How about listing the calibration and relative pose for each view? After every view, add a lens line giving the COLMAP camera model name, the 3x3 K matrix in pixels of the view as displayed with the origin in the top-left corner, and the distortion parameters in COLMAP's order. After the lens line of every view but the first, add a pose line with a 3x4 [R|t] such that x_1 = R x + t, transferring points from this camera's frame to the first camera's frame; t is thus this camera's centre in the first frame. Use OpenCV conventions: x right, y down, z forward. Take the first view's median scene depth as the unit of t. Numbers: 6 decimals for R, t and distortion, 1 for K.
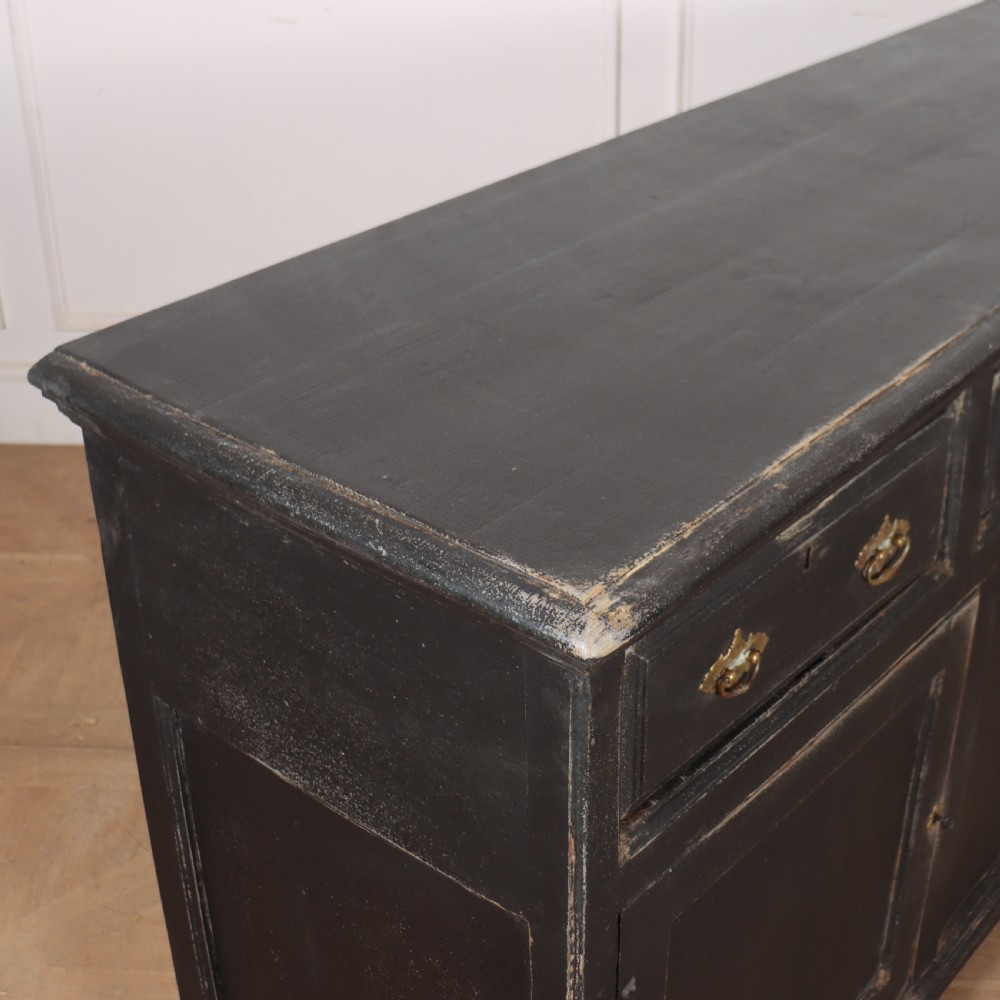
lens RADIAL K [[1678.2, 0, 510.3], [0, 1678.2, 496.6], [0, 0, 1]] dist [-0.186959, 0.000000]
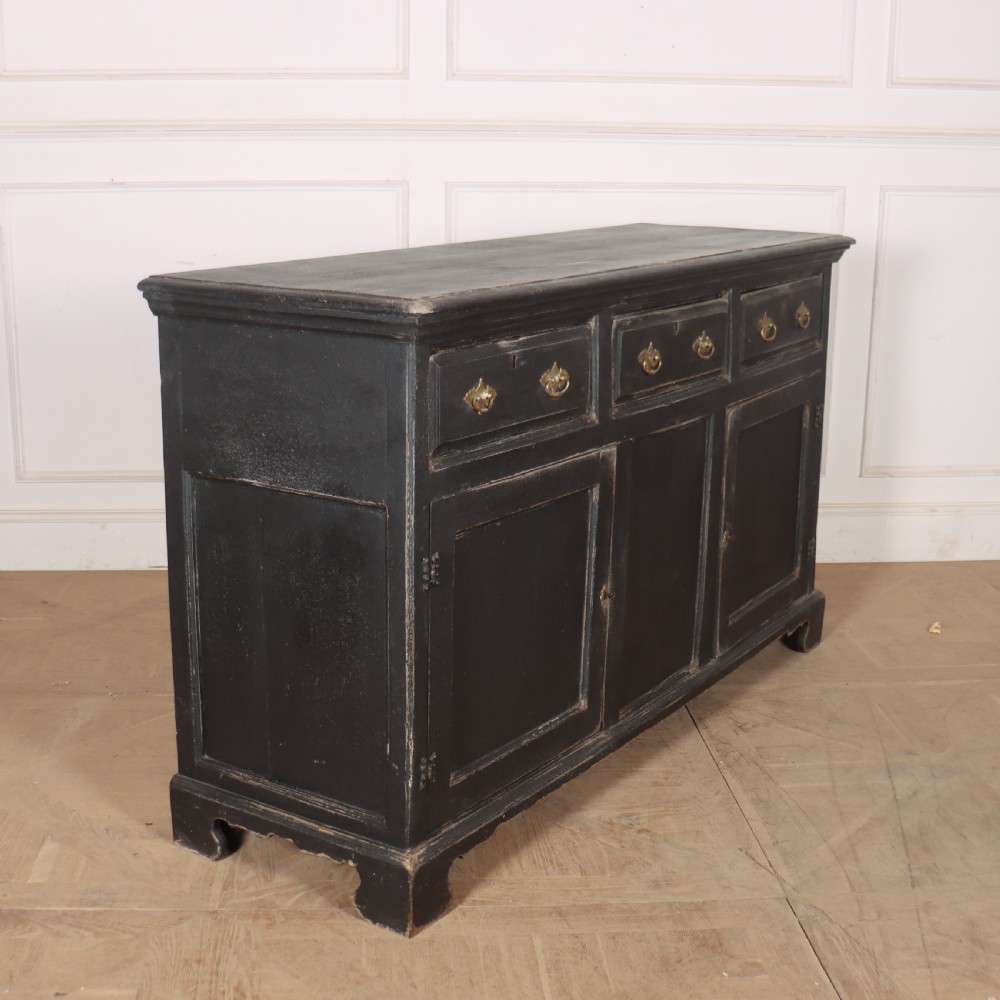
lens RADIAL K [[1551.0, 0, 416.5], [0, 1551.0, 543.4], [0, 0, 1]] dist [-0.179563, 0.000000]
pose [[0.997218, -0.005514, 0.074342, -0.094672], [0.021020, 0.977592, -0.209454, 0.693355], [-0.071521, 0.210434, 0.974988, -0.877738]]
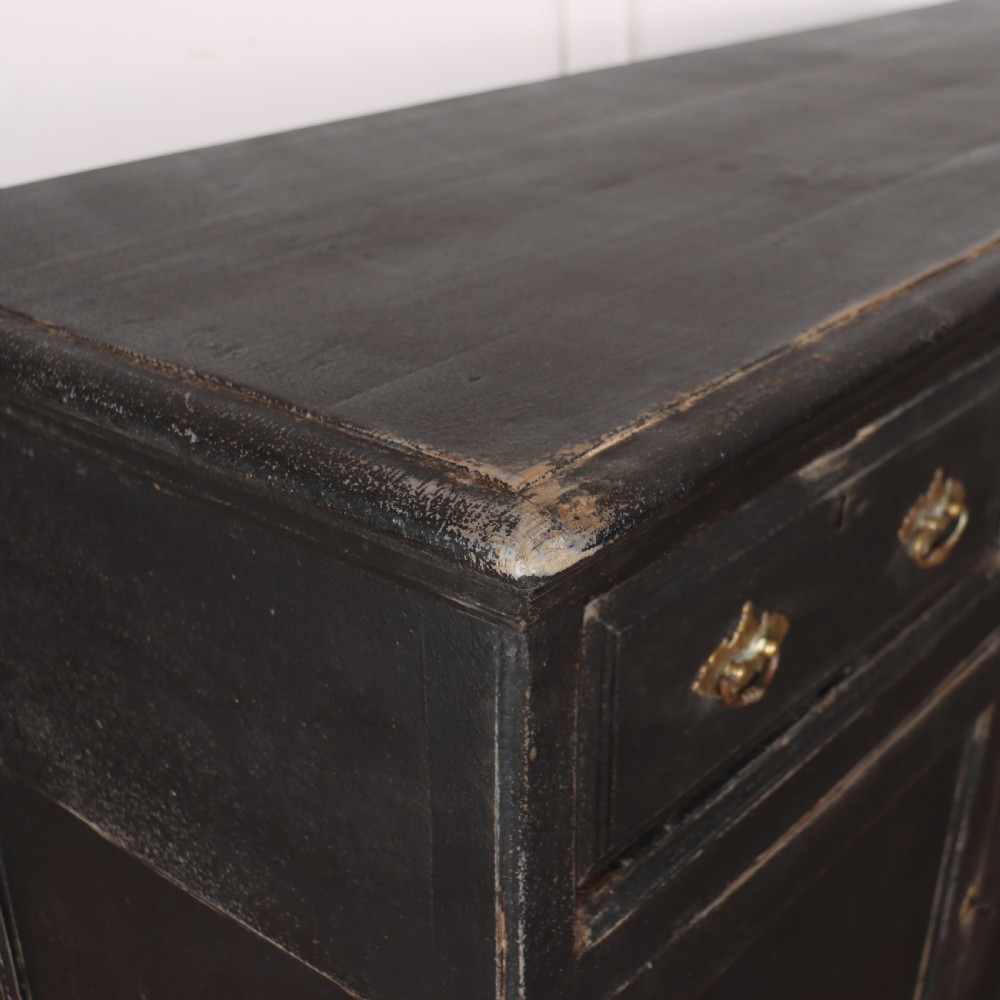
lens RADIAL K [[1560.6, 0, 449.2], [0, 1560.6, 542.1], [0, 0, 1]] dist [-0.110325, 0.000000]
pose [[0.999967, -0.000819, -0.008074, 0.020022], [0.000402, 0.998670, -0.051565, 0.086048], [0.008105, 0.051560, 0.998637, 0.364981]]
